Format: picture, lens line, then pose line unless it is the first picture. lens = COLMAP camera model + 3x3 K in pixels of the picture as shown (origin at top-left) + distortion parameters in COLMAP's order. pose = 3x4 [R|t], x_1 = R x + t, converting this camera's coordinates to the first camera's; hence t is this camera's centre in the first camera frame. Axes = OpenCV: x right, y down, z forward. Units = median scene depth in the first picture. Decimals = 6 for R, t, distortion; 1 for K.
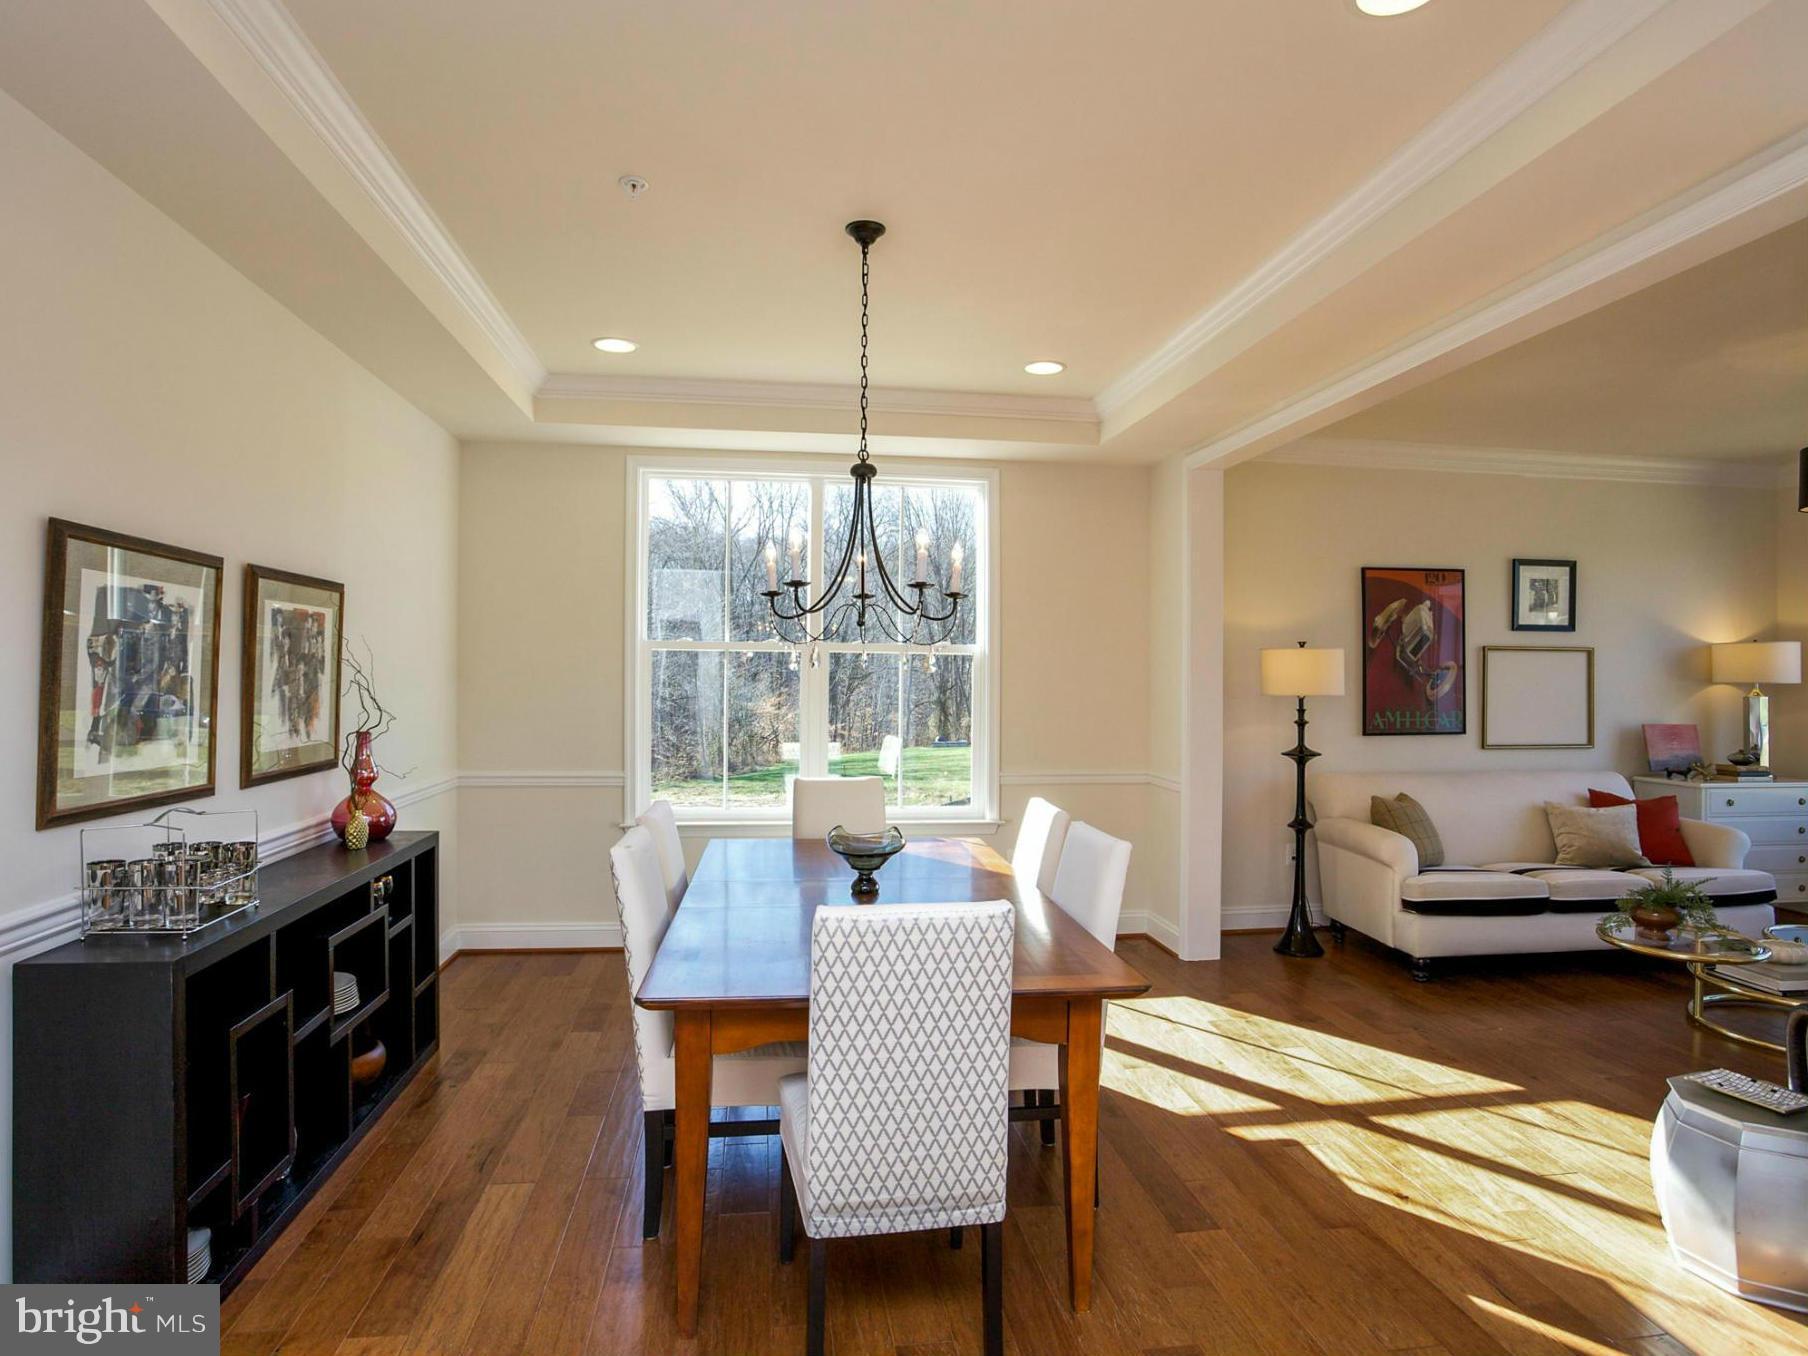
lens RADIAL K [[1036.7, 0, 895.4], [0, 1036.7, 644.6], [0, 0, 1]] dist [-0.042376, 0.001486]
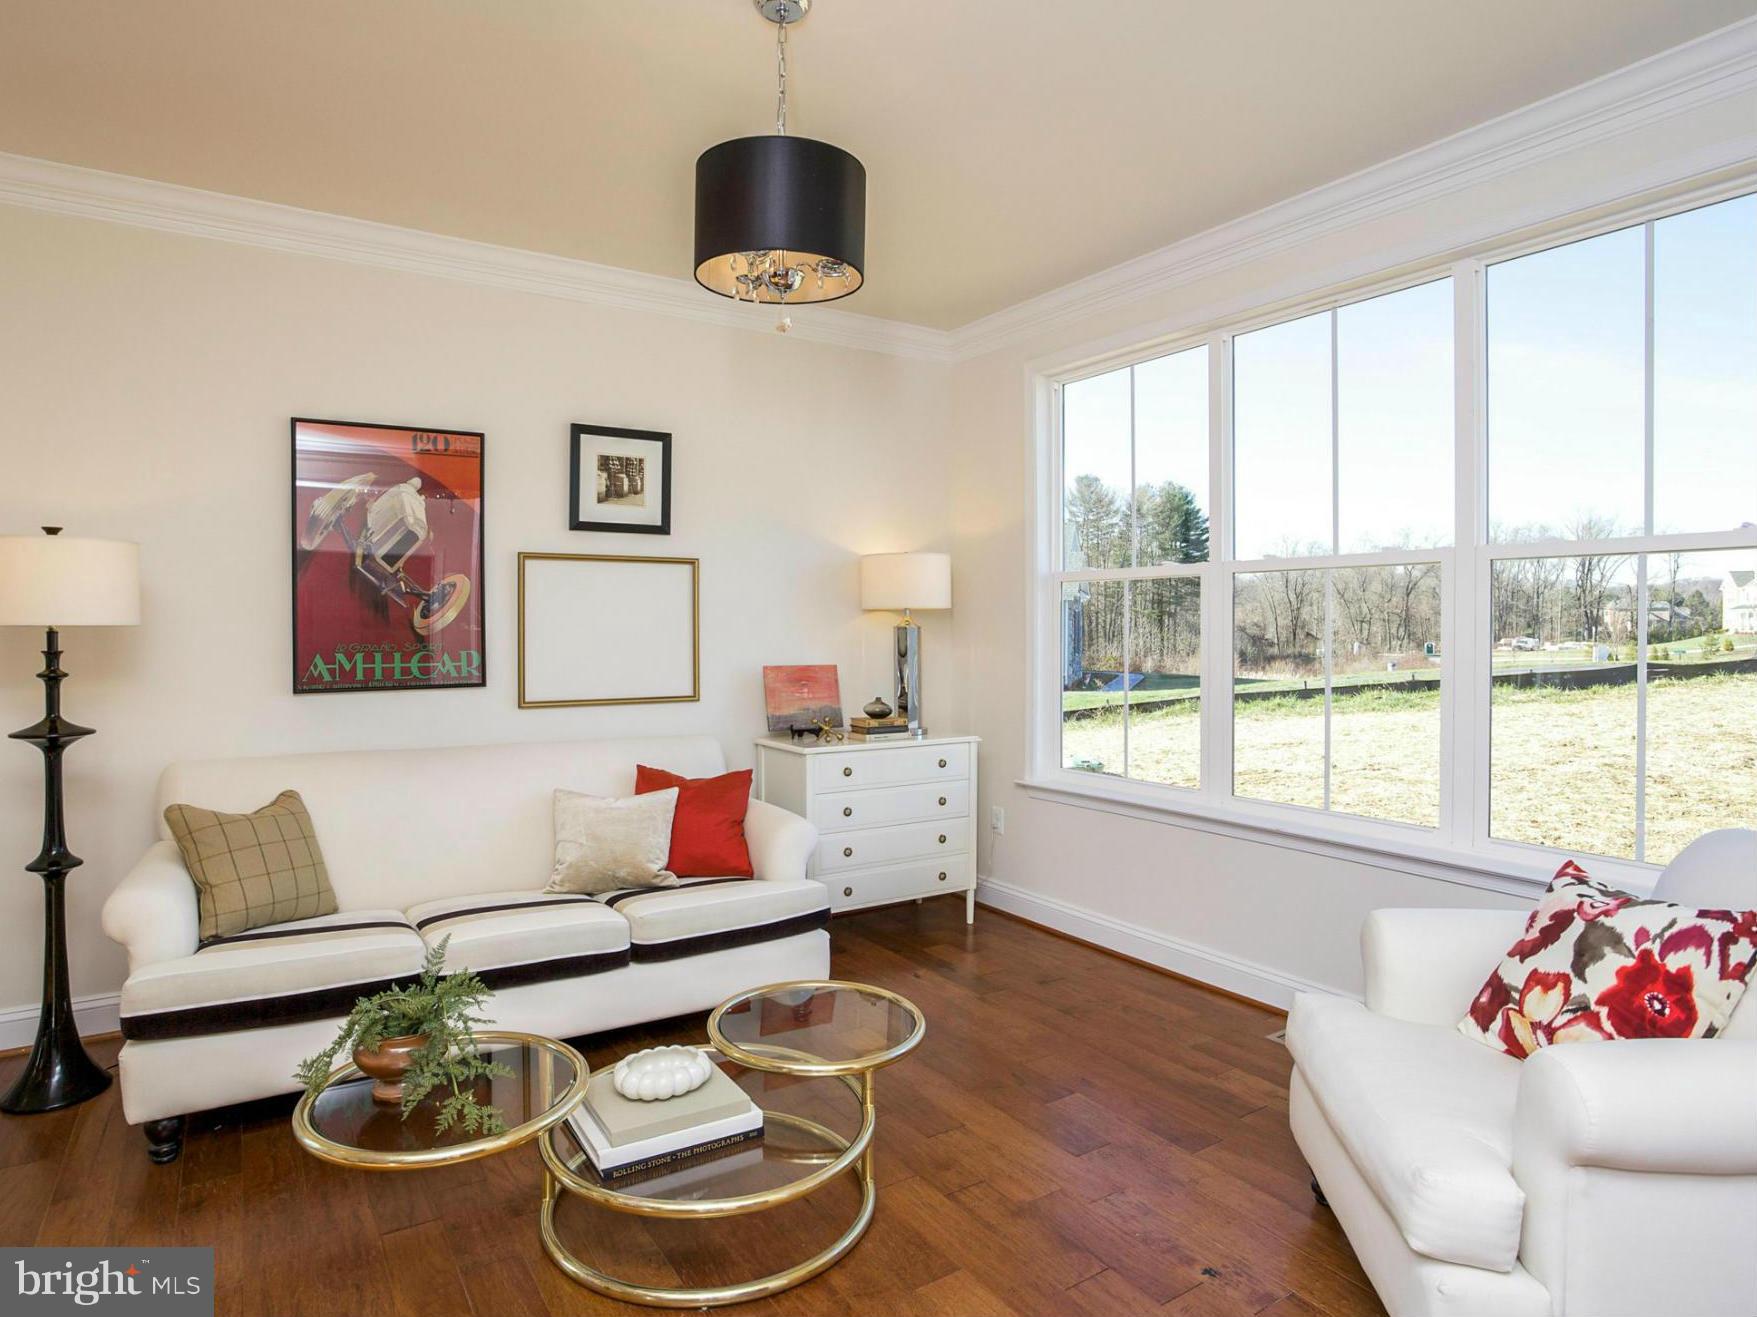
lens RADIAL K [[1007.4, 0, 870.2], [0, 1007.4, 626.1], [0, 0, 1]] dist [-0.042376, 0.001486]
pose [[0.912324, -0.008148, 0.409388, 0.522630], [-0.003811, 0.999590, 0.028388, 0.030259], [-0.409451, -0.027459, 0.911919, 0.321743]]
